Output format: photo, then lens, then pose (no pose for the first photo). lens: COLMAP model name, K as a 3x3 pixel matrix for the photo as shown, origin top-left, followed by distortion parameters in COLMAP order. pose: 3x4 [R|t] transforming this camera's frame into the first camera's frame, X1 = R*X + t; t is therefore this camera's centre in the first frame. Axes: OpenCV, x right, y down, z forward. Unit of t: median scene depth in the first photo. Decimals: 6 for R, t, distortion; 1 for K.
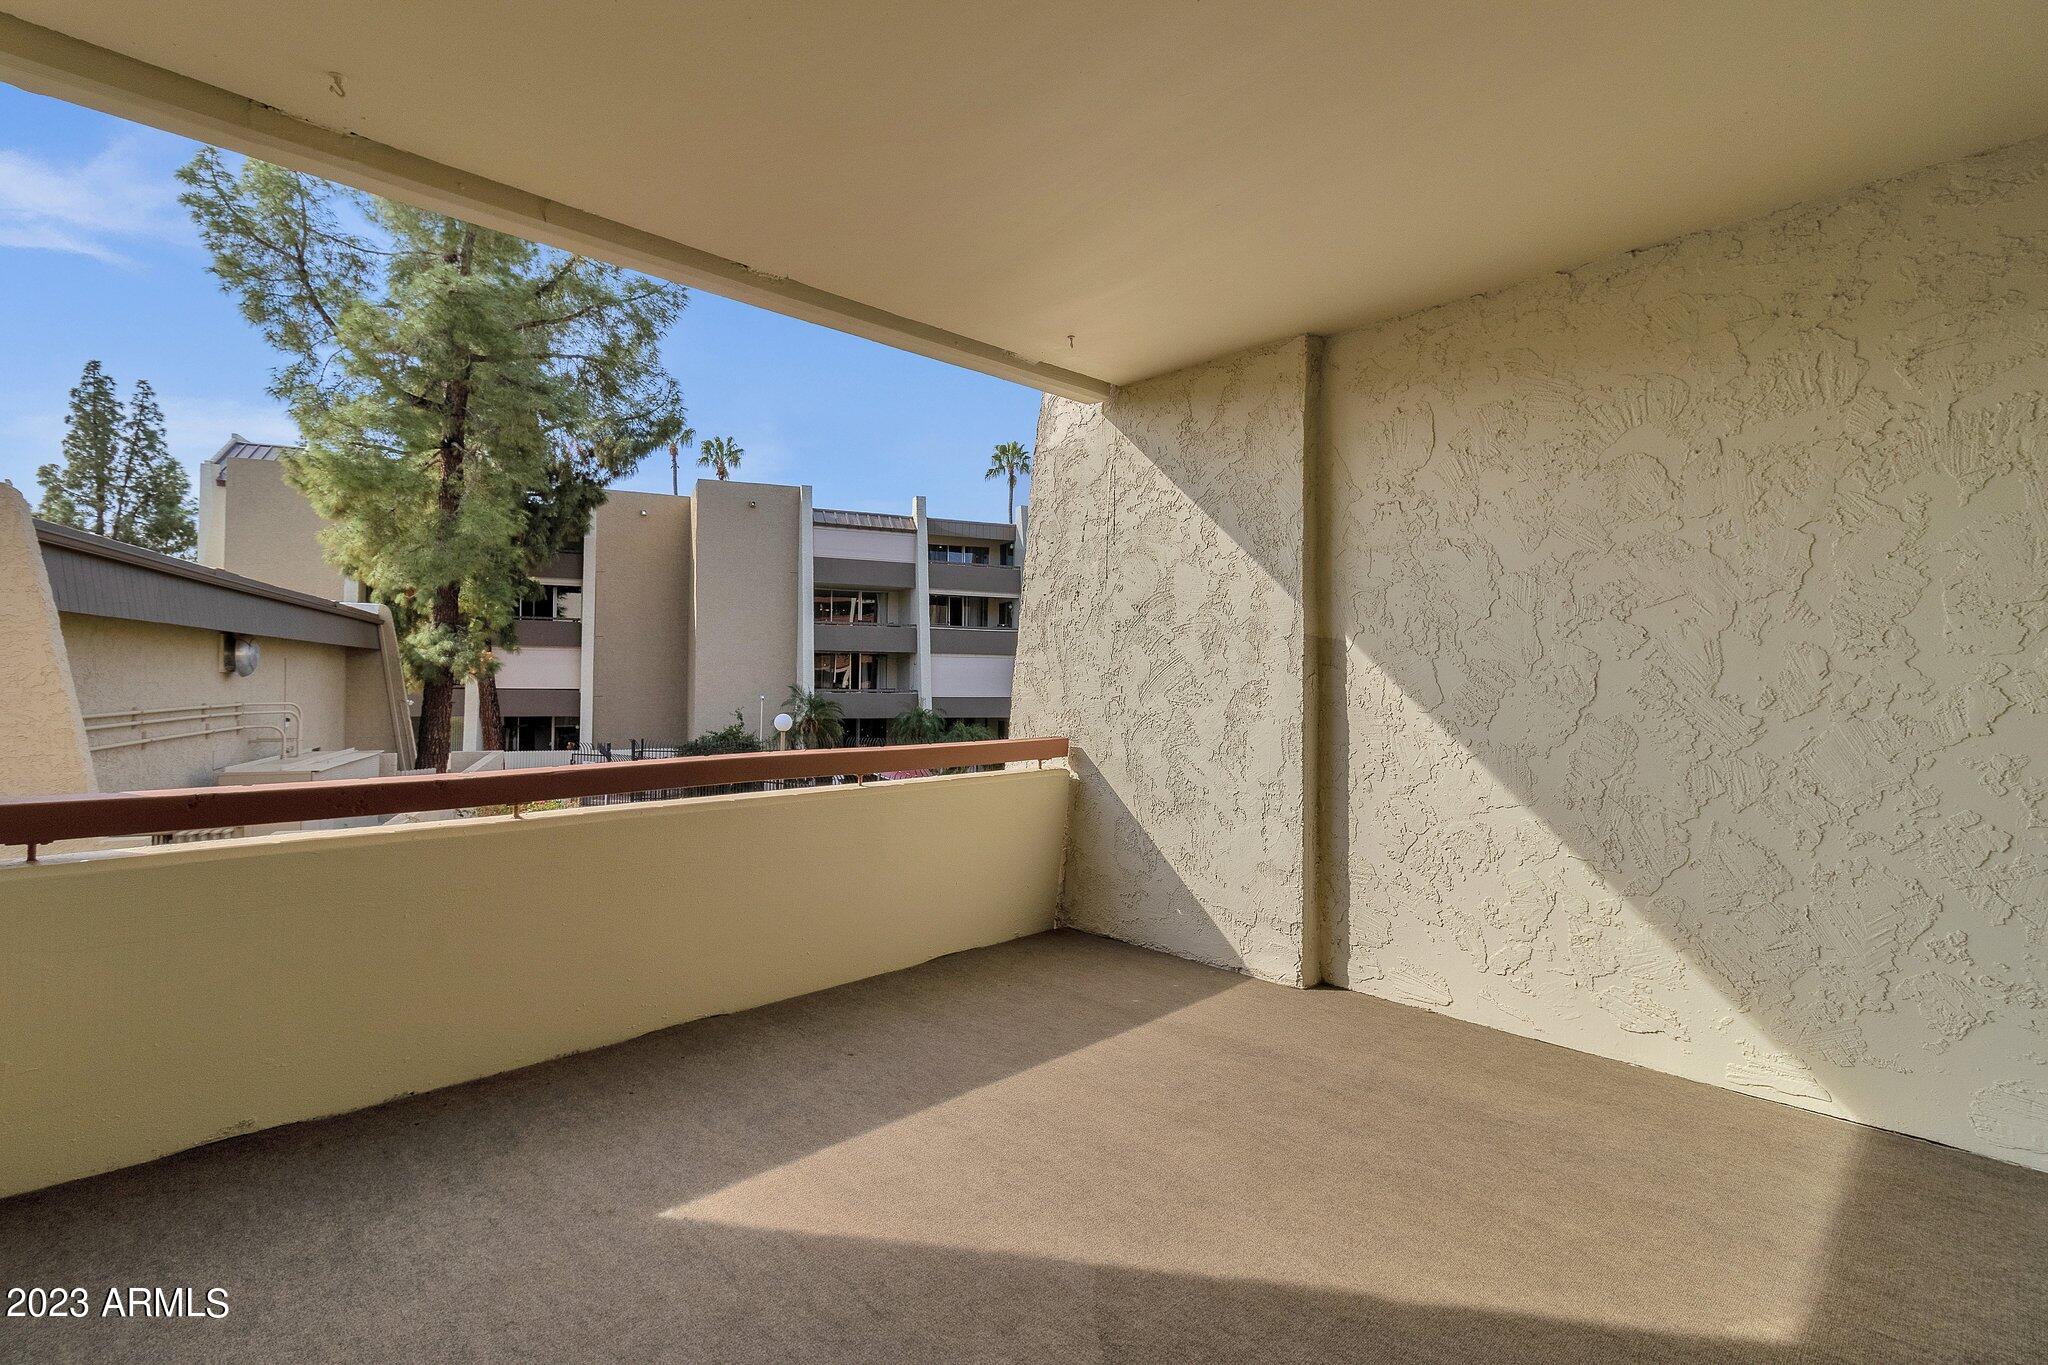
lens RADIAL K [[957.3, 0, 1023.3], [0, 957.3, 670.6], [0, 0, 1]] dist [0.012632, -0.000044]
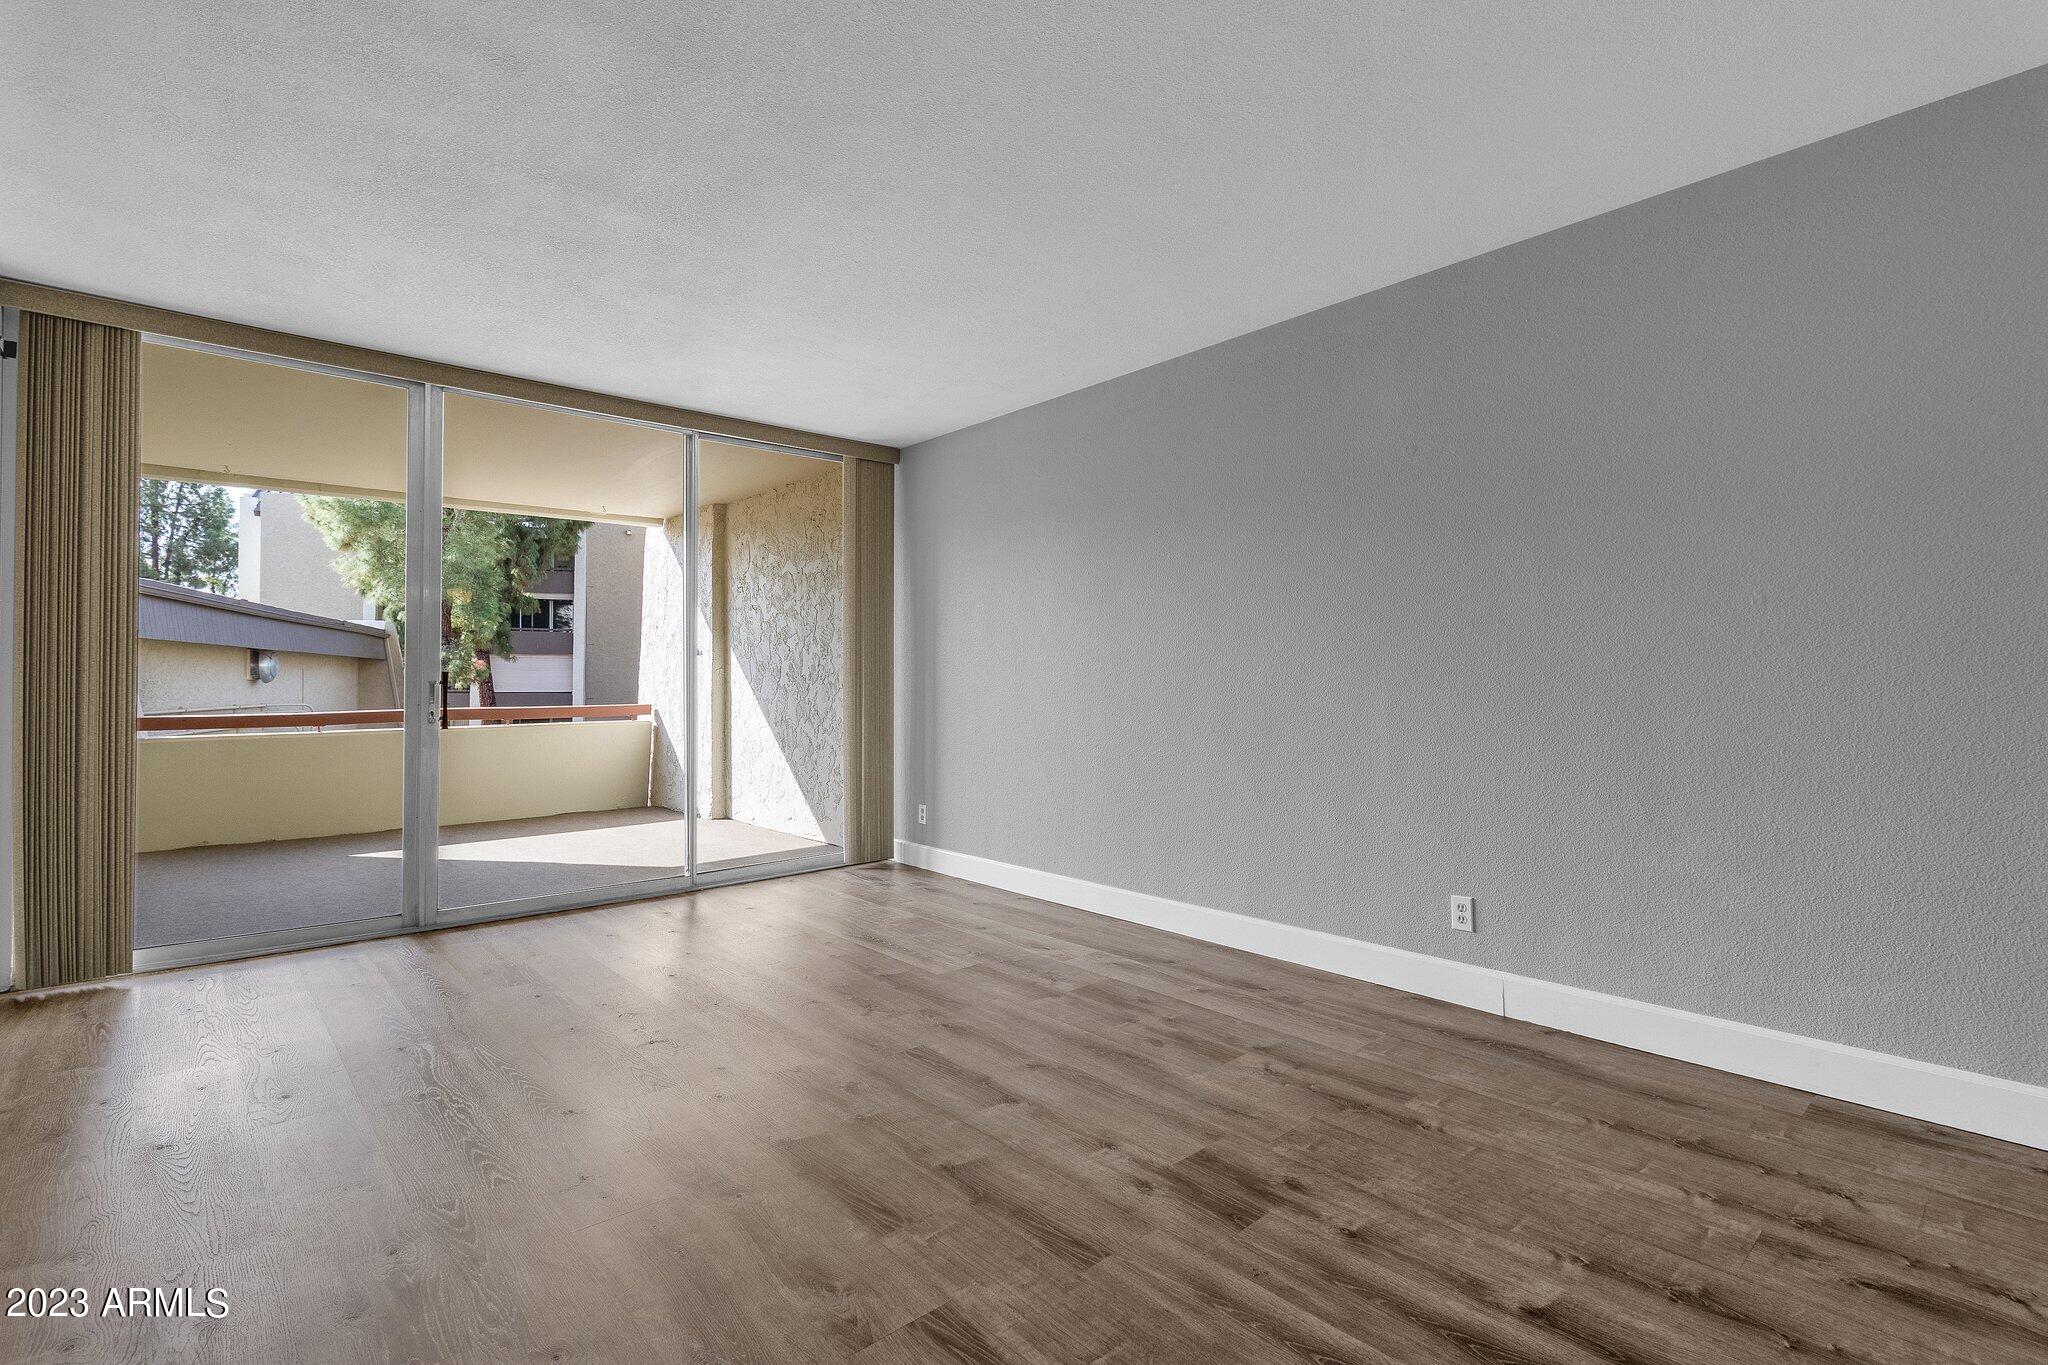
lens RADIAL K [[957.3, 0, 1022.2], [0, 957.3, 671.8], [0, 0, 1]] dist [0.012632, -0.000044]
pose [[0.999388, -0.013453, -0.032276, 0.122699], [0.013483, 0.999909, 0.000718, 0.002173], [0.032264, -0.001153, 0.999479, -0.125475]]
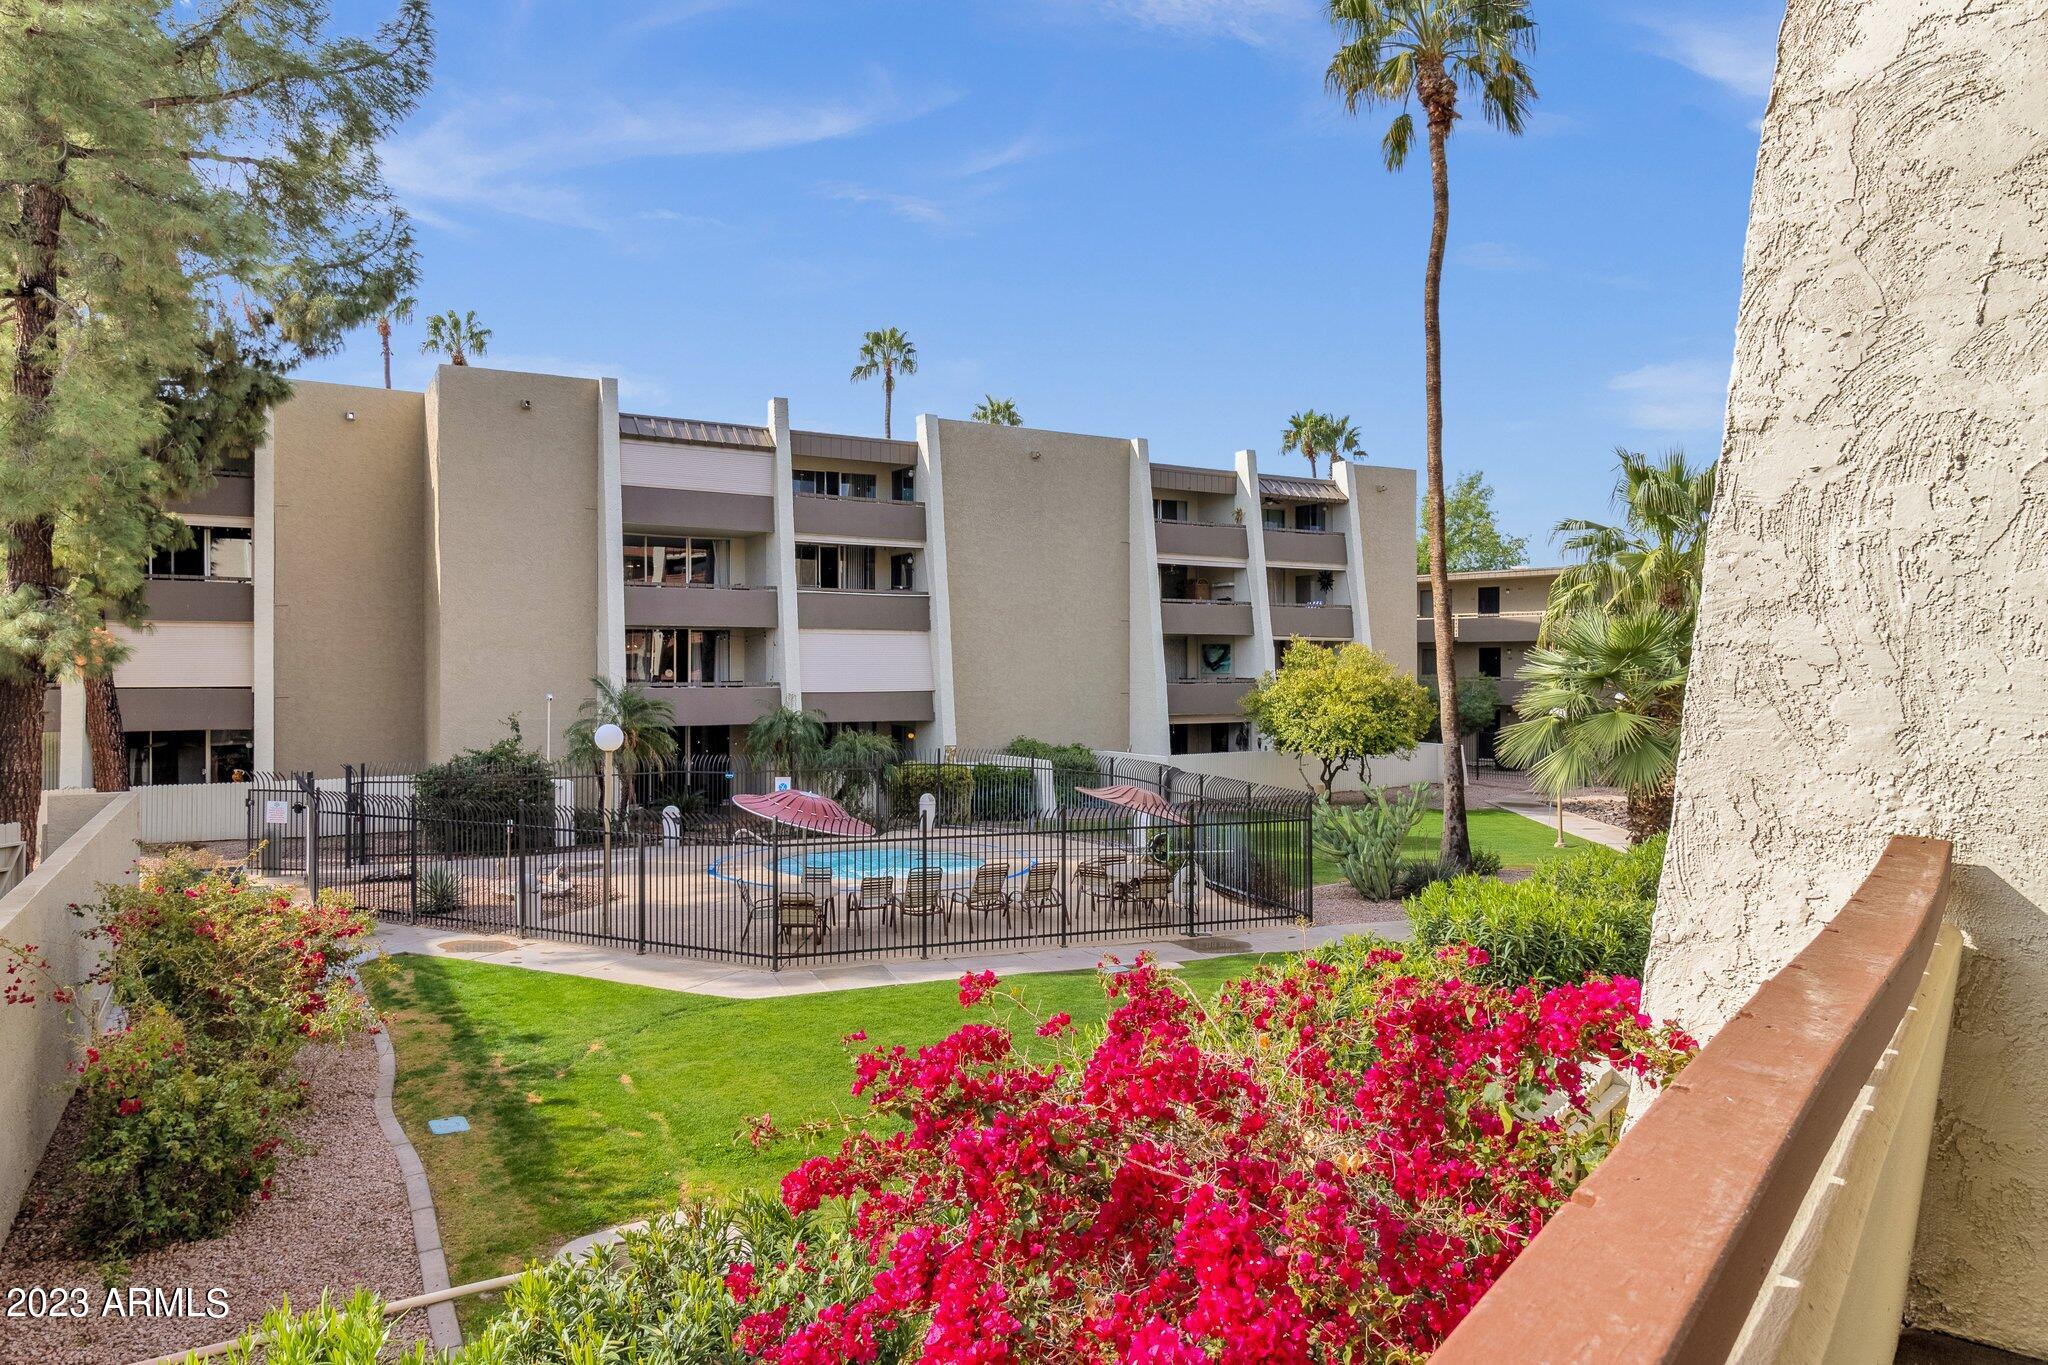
lens RADIAL K [[1302.3, 0, 1035.6], [0, 1302.3, 671.8], [0, 0, 1]] dist [0.013471, -0.001145]
pose [[0.992757, -0.010127, 0.119711, -0.054470], [0.008249, 0.999835, 0.016176, -0.001180], [-0.119855, -0.015071, 0.992677, 0.076883]]
